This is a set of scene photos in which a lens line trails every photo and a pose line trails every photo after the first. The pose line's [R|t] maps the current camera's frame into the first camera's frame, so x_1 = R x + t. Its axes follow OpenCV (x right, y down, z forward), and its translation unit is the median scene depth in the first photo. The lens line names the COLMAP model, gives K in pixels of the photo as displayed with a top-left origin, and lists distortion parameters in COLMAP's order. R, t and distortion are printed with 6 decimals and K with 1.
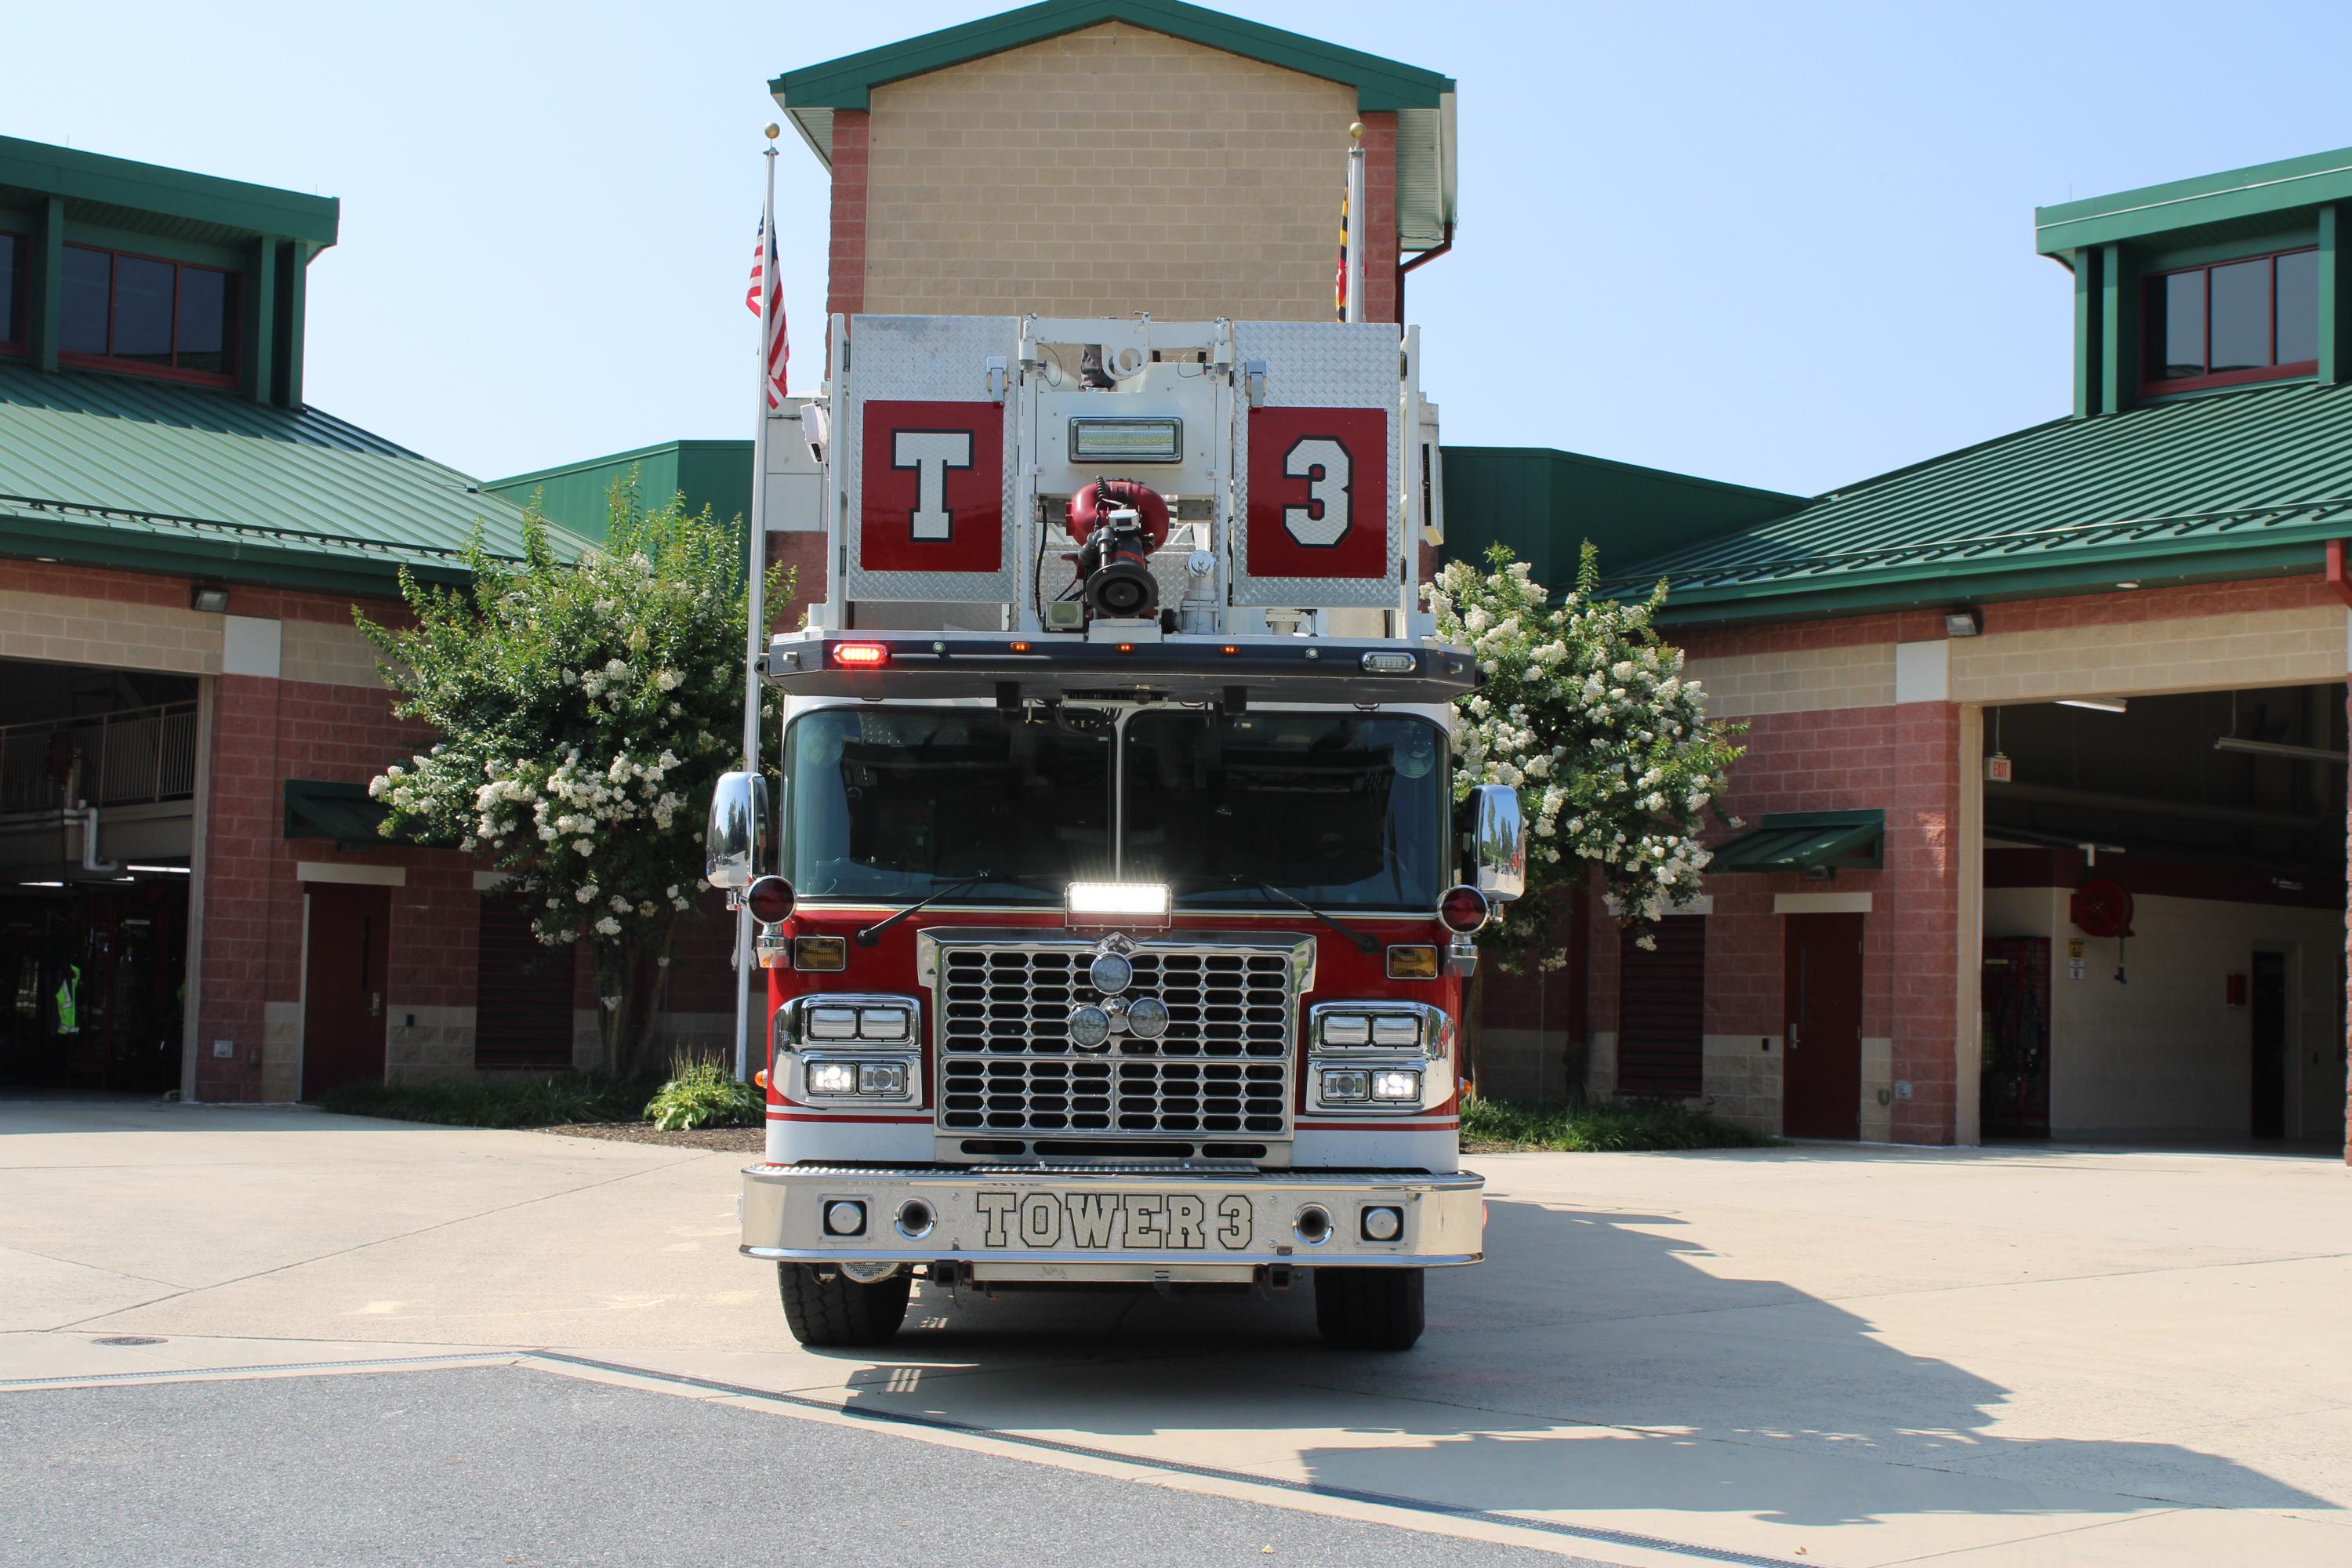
lens RADIAL K [[3442.5, 0, 1193.3], [0, 3442.5, 811.7], [0, 0, 1]] dist [-0.030883, 0.067650]
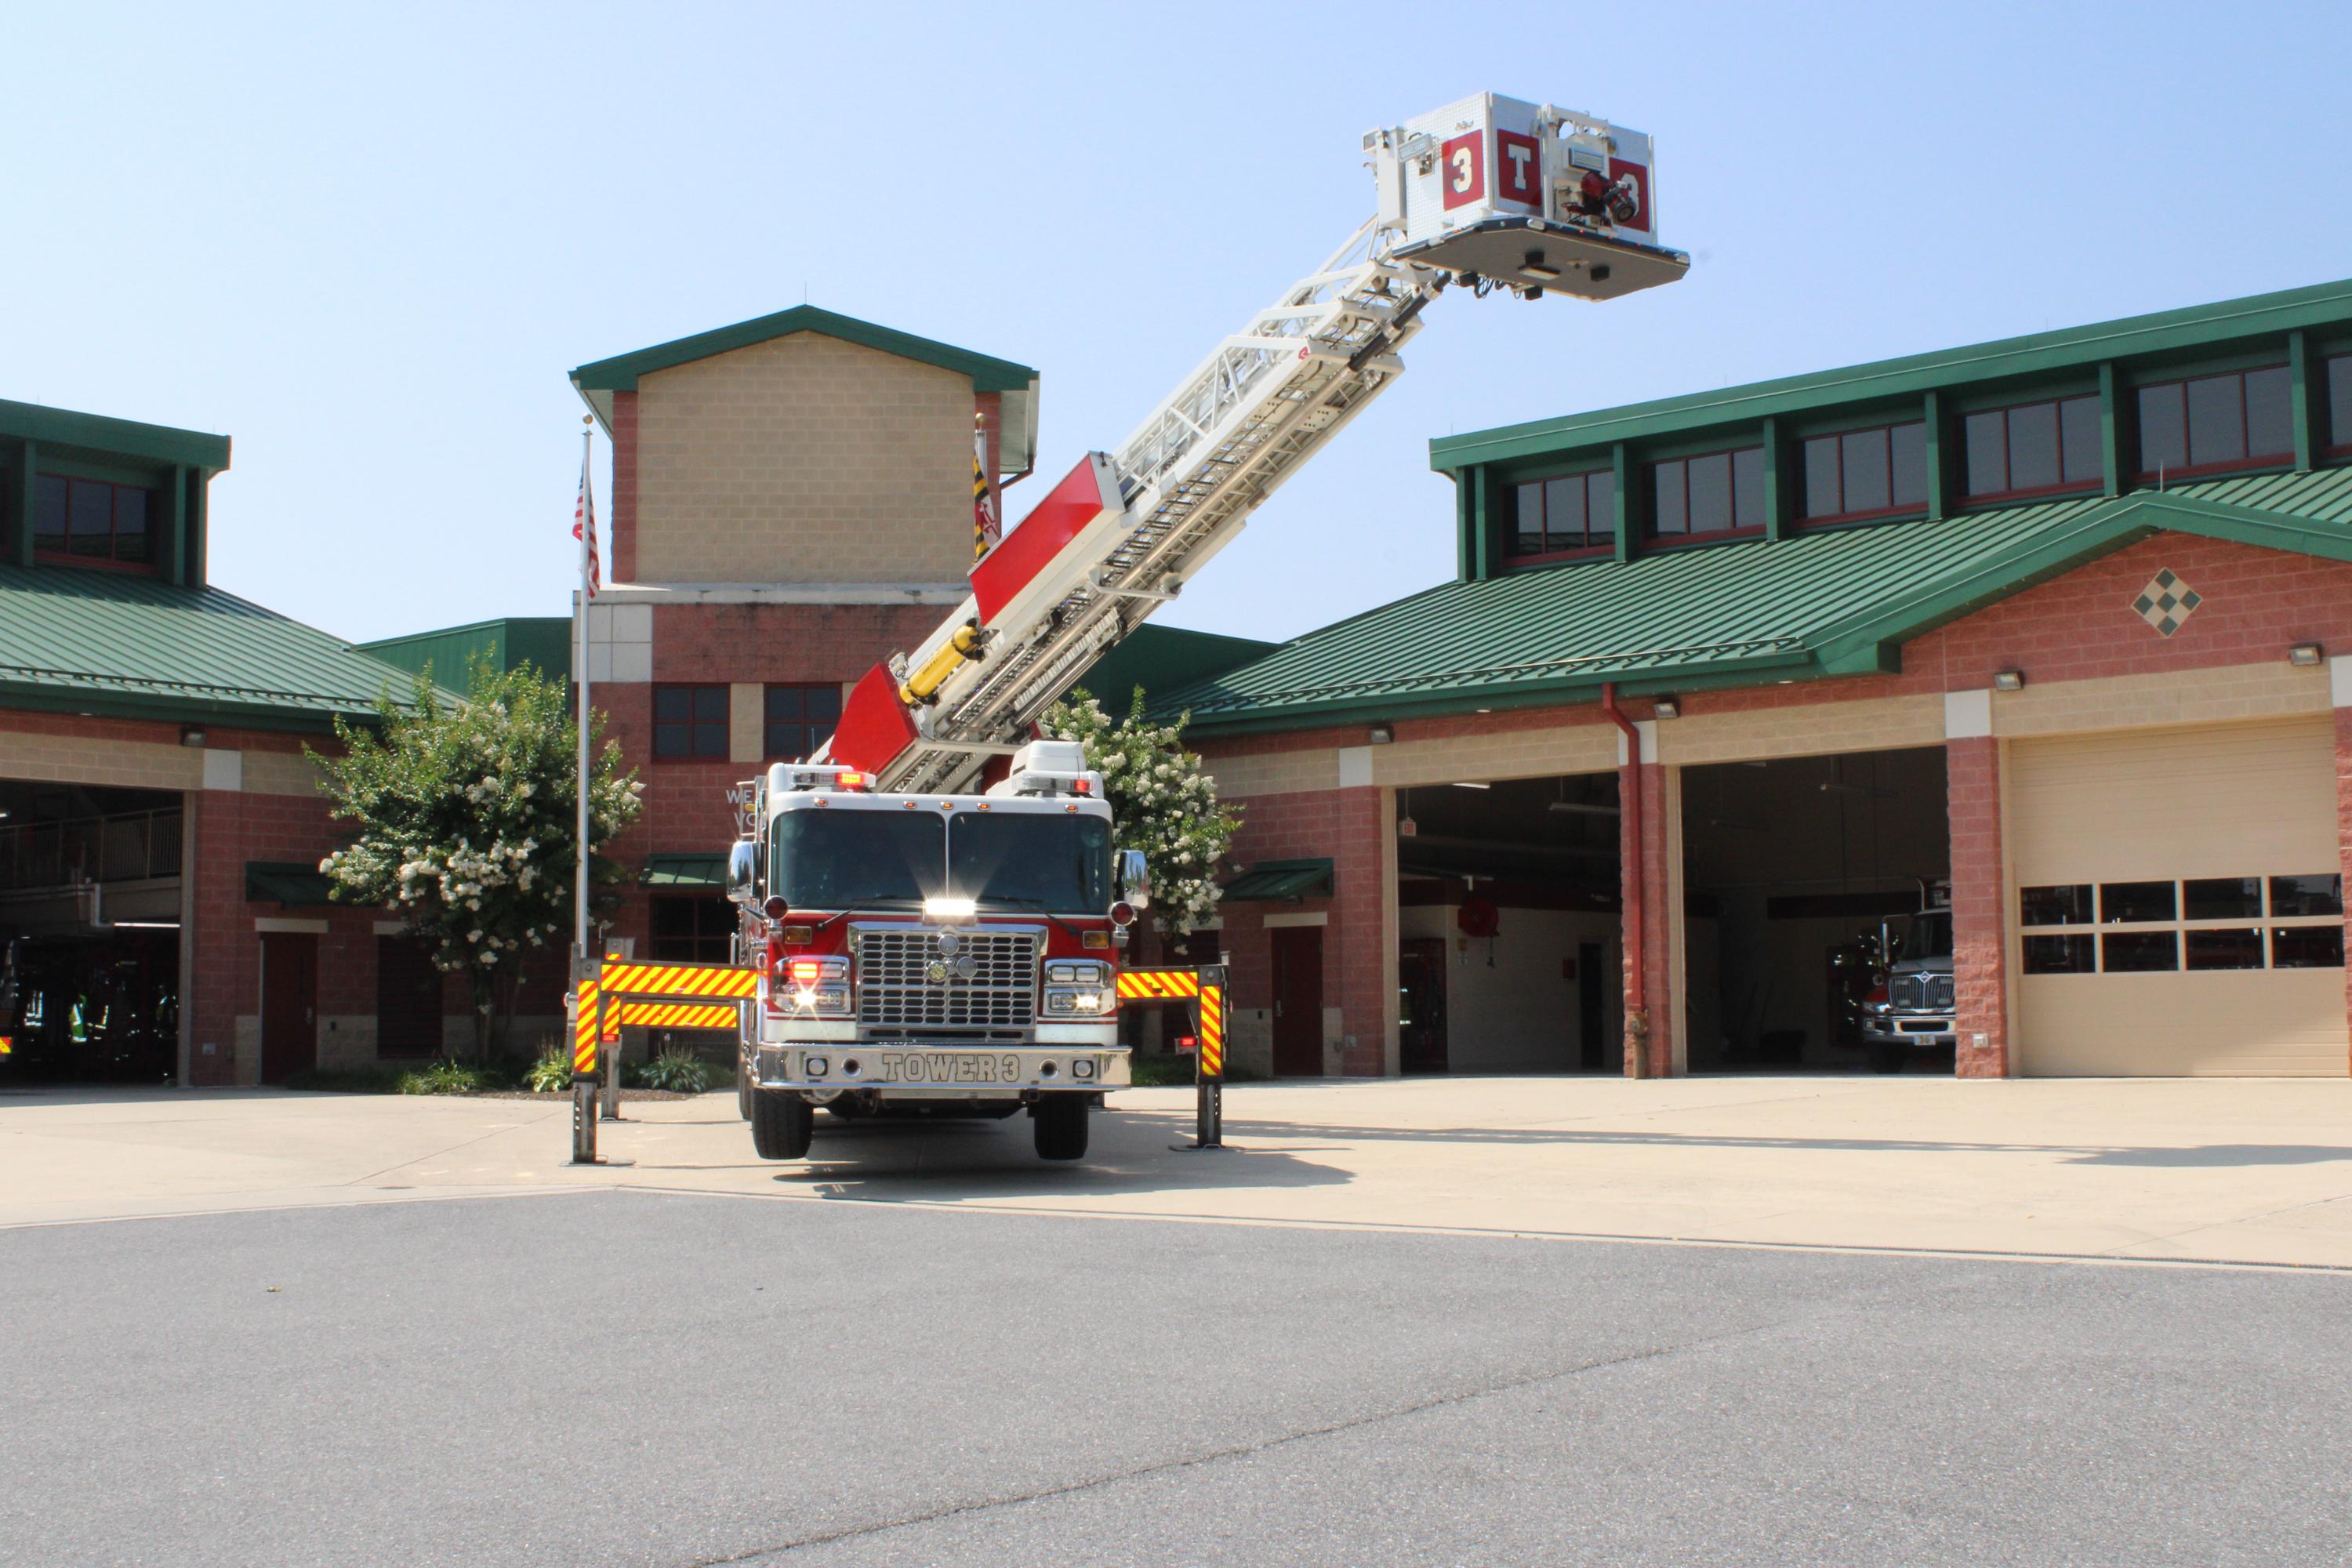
lens RADIAL K [[2837.8, 0, 1179.6], [0, 2837.8, 766.7], [0, 0, 1]] dist [-0.078540, 0.078260]
pose [[0.990091, -0.018834, 0.139162, -0.040351], [0.022532, 0.999432, -0.025045, -0.010877], [-0.138611, 0.027933, 0.989953, -0.233531]]
